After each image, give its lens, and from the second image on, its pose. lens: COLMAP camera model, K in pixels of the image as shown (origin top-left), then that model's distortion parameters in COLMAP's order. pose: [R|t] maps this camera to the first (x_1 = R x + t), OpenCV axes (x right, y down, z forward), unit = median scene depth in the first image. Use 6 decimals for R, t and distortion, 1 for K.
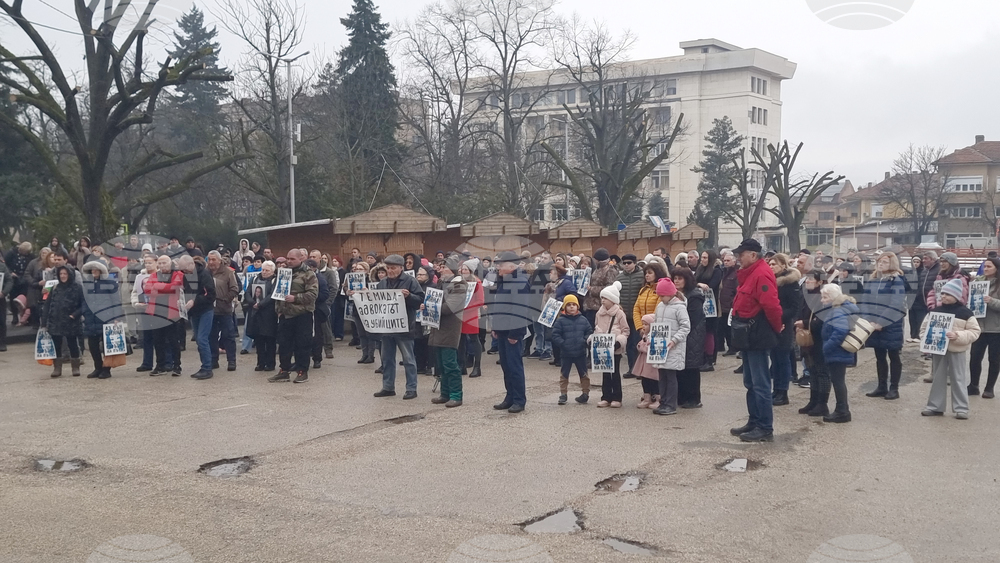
lens RADIAL K [[1023.8, 0, 506.1], [0, 1023.8, 279.3], [0, 0, 1]] dist [0.106339, -0.152148]
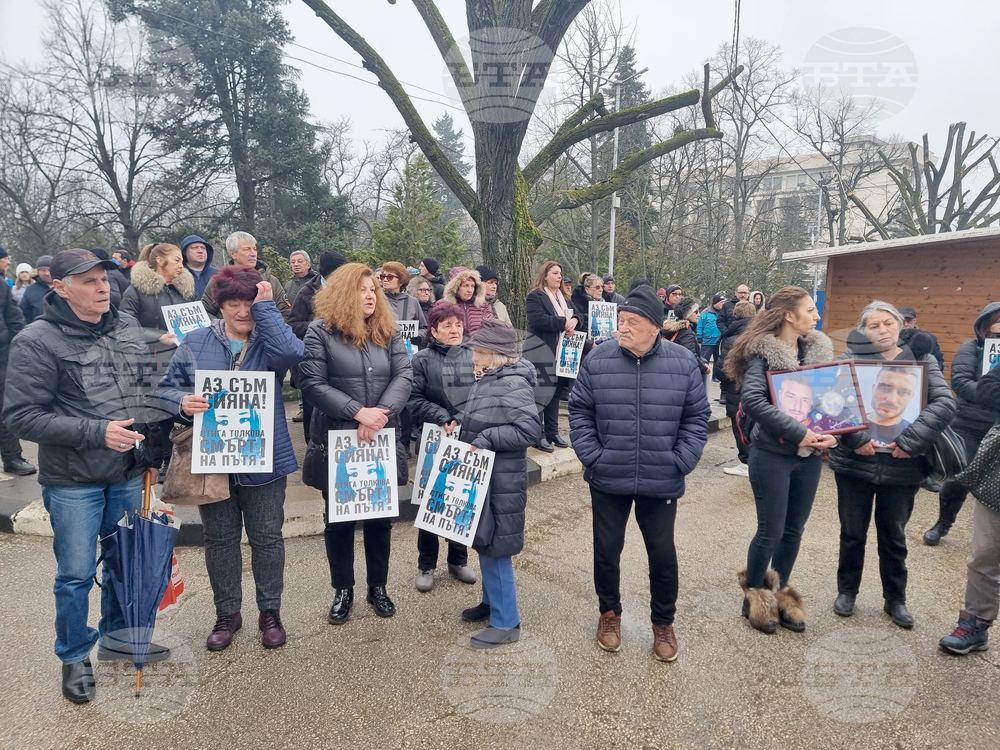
lens RADIAL K [[681.7, 0, 516.9], [0, 681.7, 373.5], [0, 0, 1]] dist [0.039158, 0.000513]
pose [[0.989188, 0.033889, -0.142683, -0.122463], [-0.025133, 0.997714, 0.062729, -0.003127], [0.144483, -0.058465, 0.987779, 0.244771]]
